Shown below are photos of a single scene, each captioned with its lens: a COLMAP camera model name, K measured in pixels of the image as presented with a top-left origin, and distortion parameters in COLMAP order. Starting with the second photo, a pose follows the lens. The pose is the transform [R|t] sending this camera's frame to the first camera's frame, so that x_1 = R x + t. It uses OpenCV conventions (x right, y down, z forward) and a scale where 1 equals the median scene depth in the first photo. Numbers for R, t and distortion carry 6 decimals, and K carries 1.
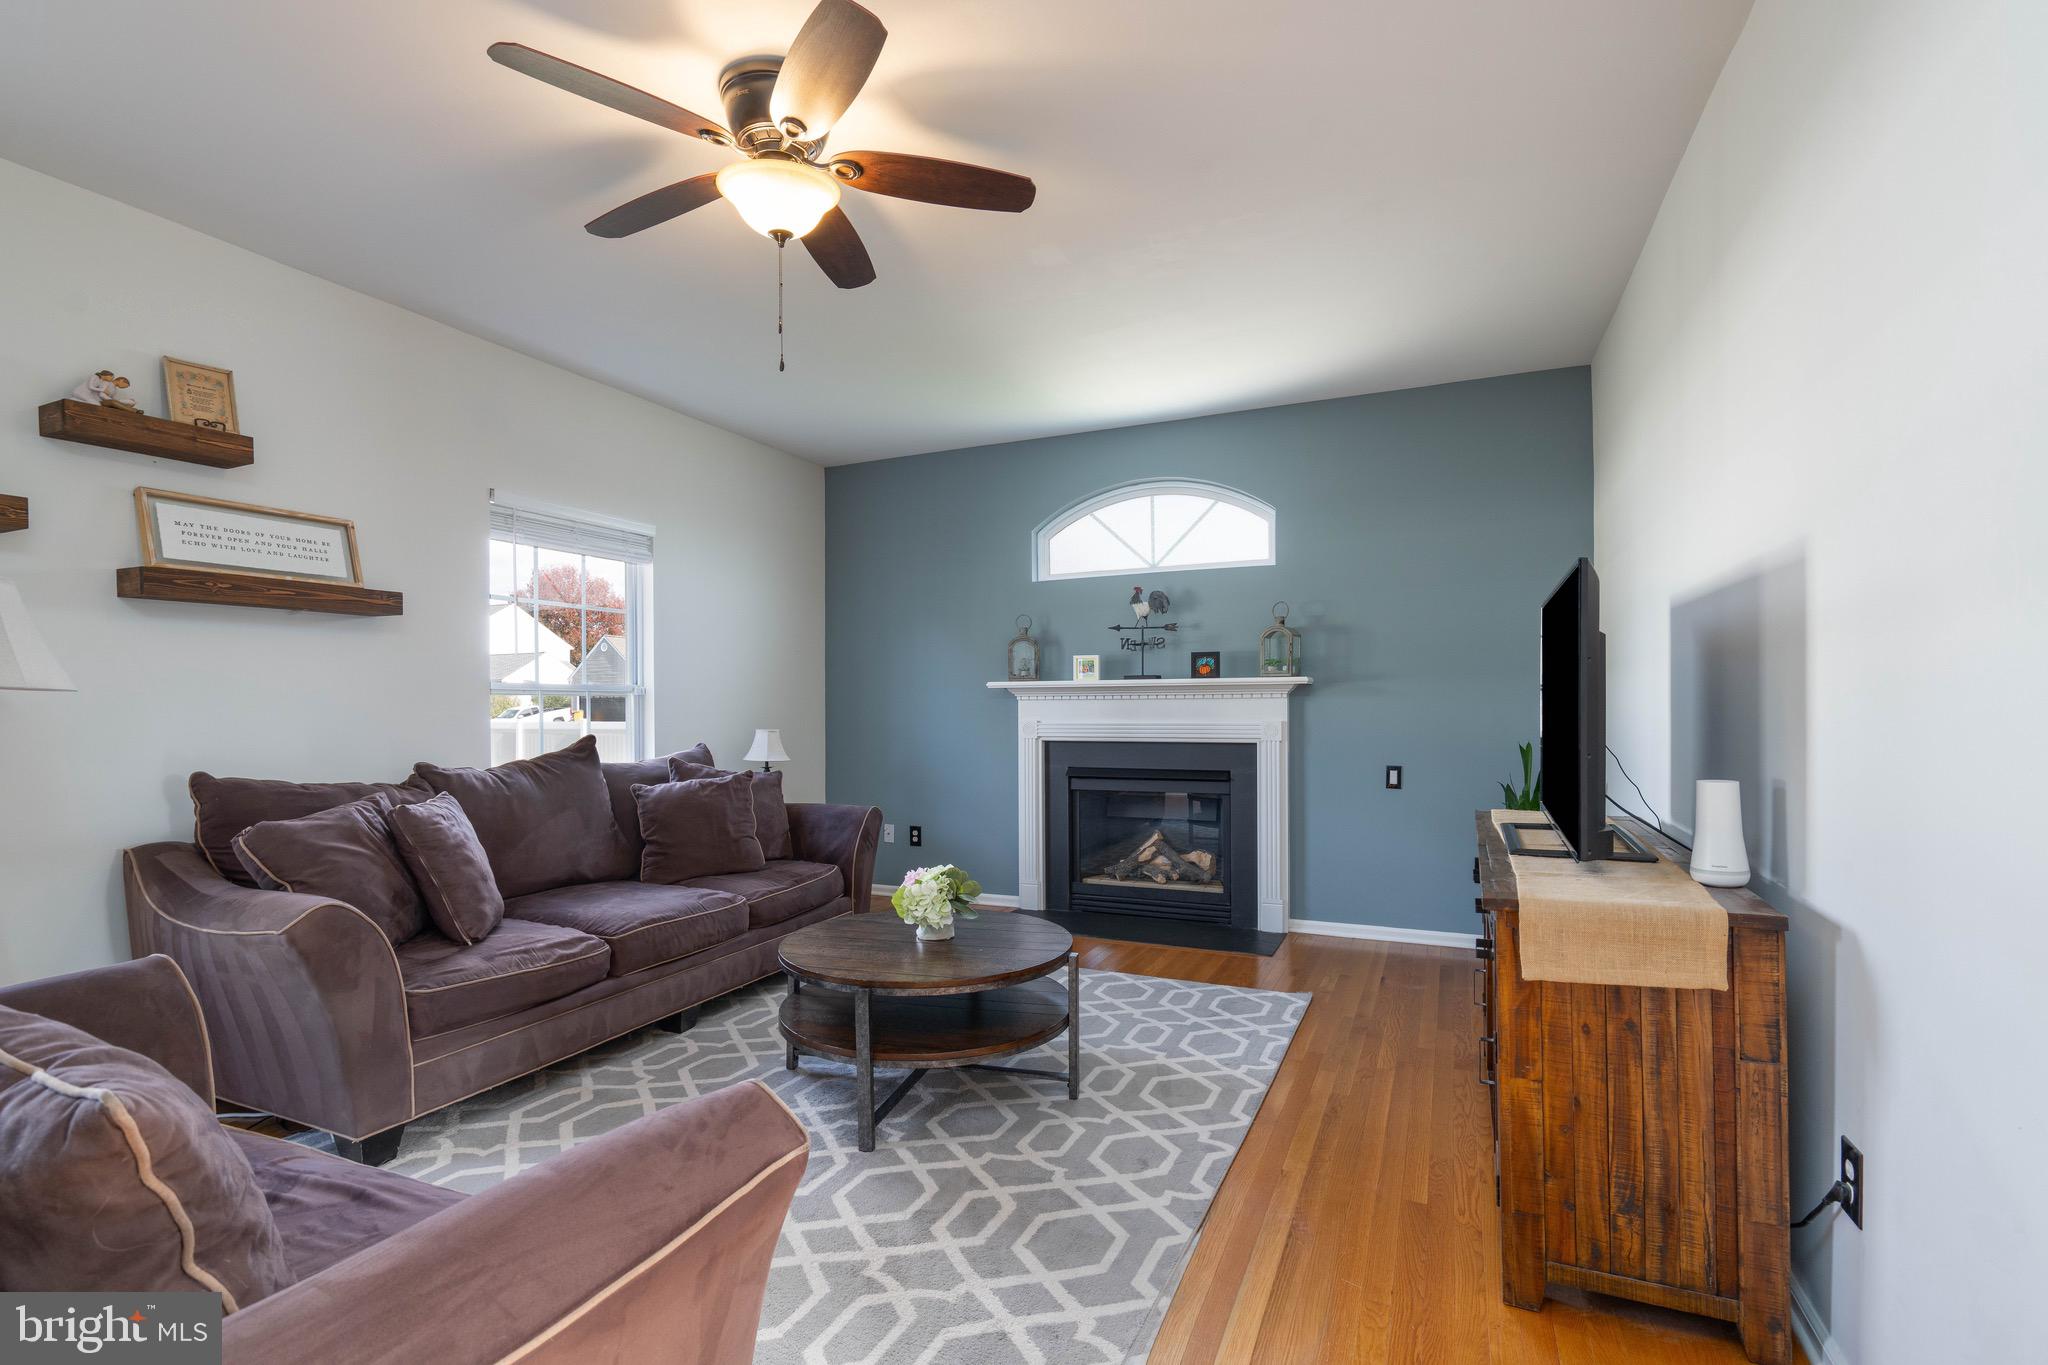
lens RADIAL K [[940.0, 0, 1032.1], [0, 940.0, 686.3], [0, 0, 1]] dist [0.001099, 0.000241]
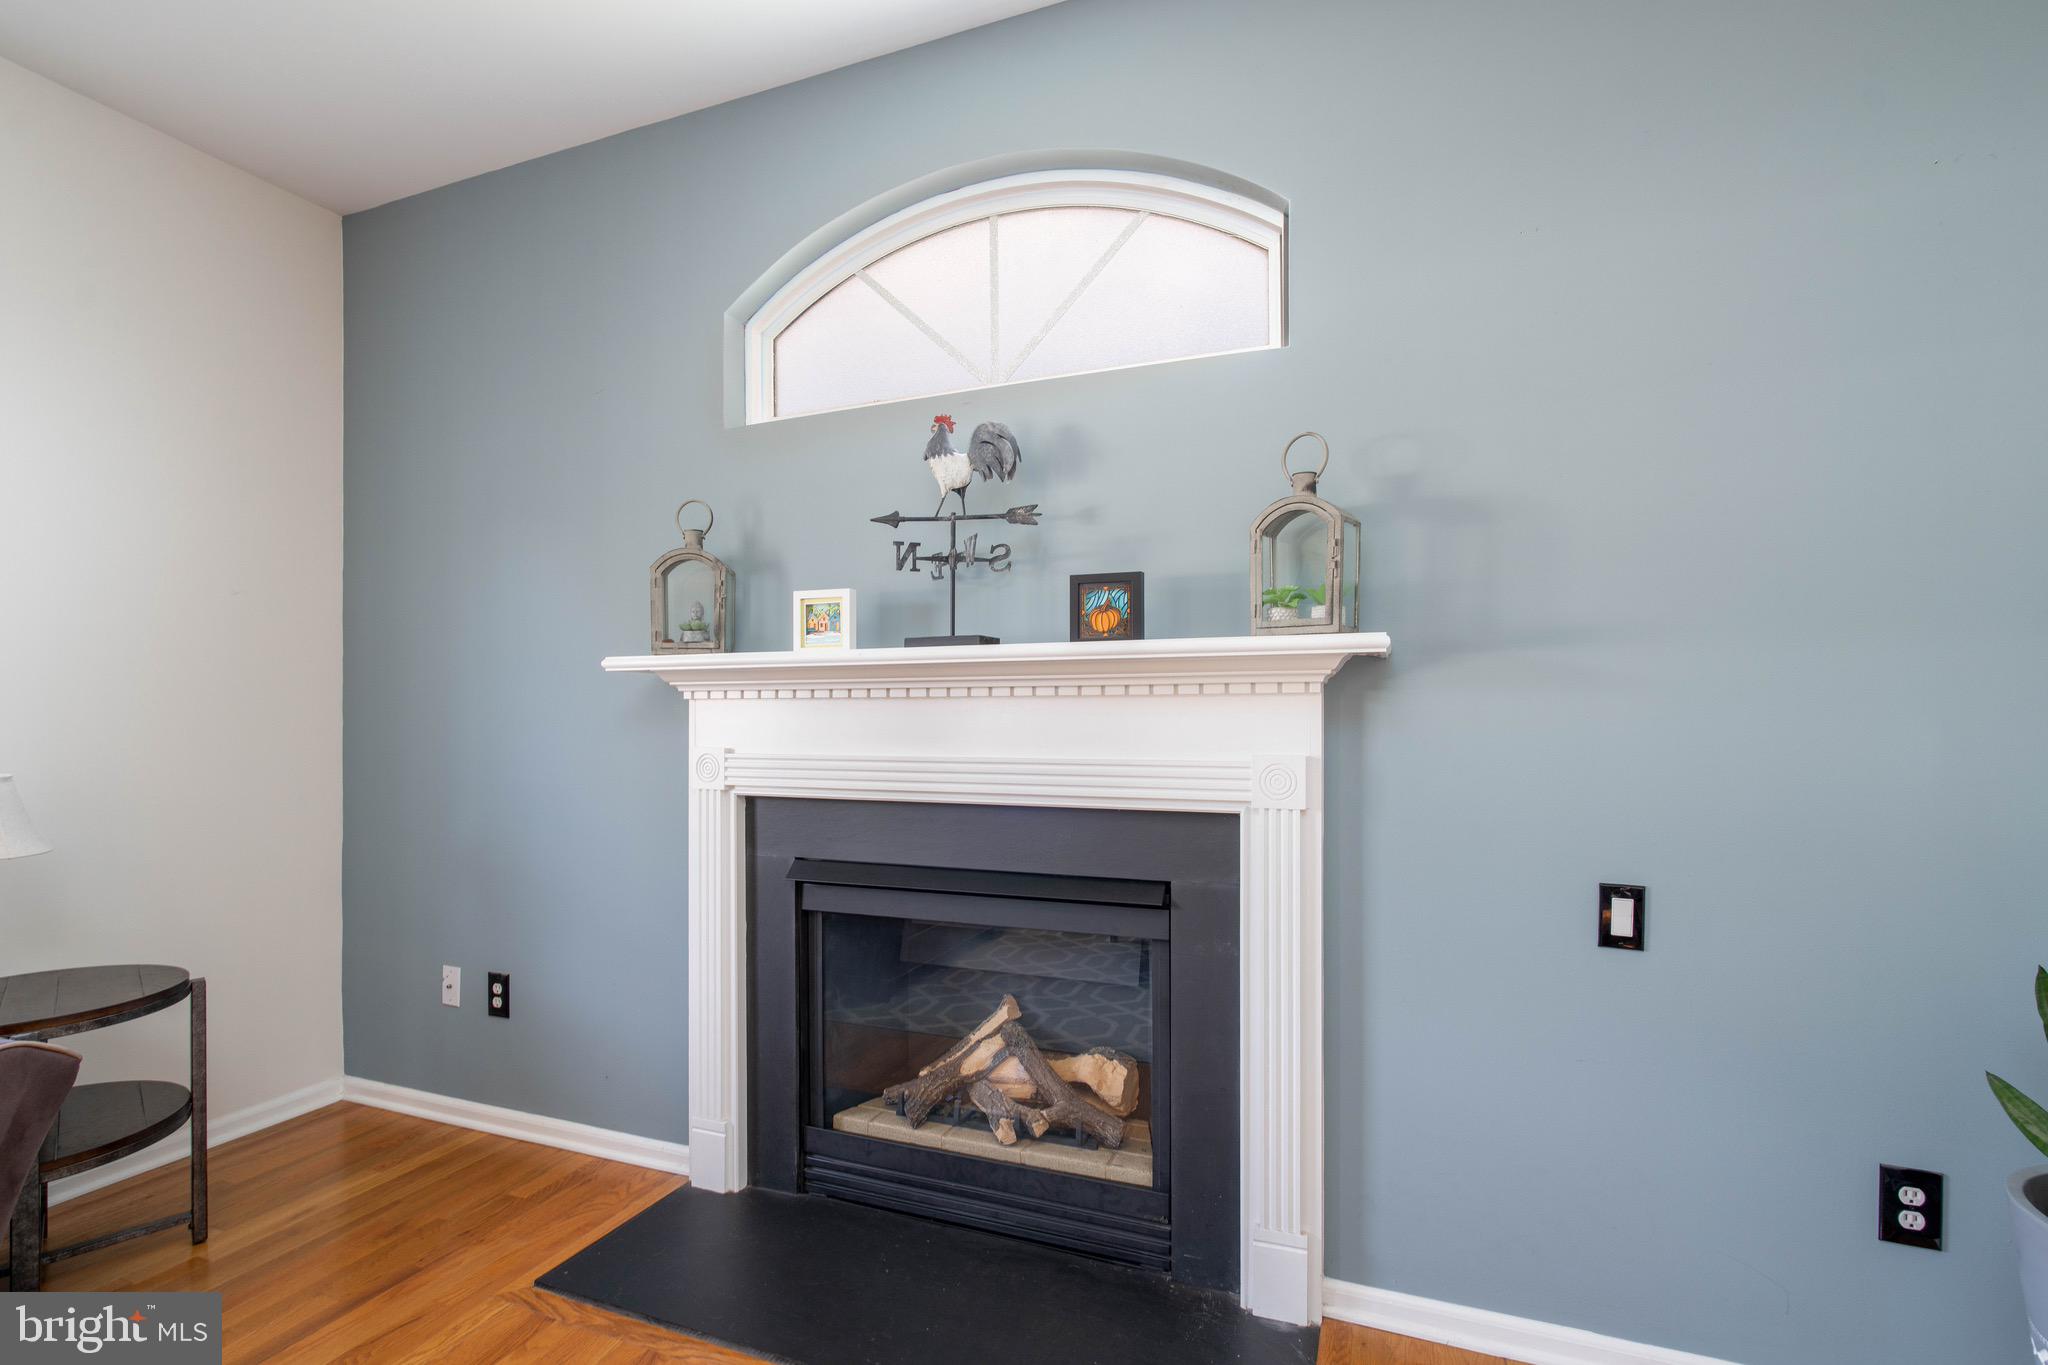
lens RADIAL K [[940.0, 0, 1018.3], [0, 940.0, 701.3], [0, 0, 1]] dist [0.001099, 0.000241]
pose [[0.999775, 0.008035, 0.019652, 0.135404], [-0.007904, 0.999946, -0.006755, 0.017748], [-0.019705, 0.006598, 0.999784, 0.591905]]
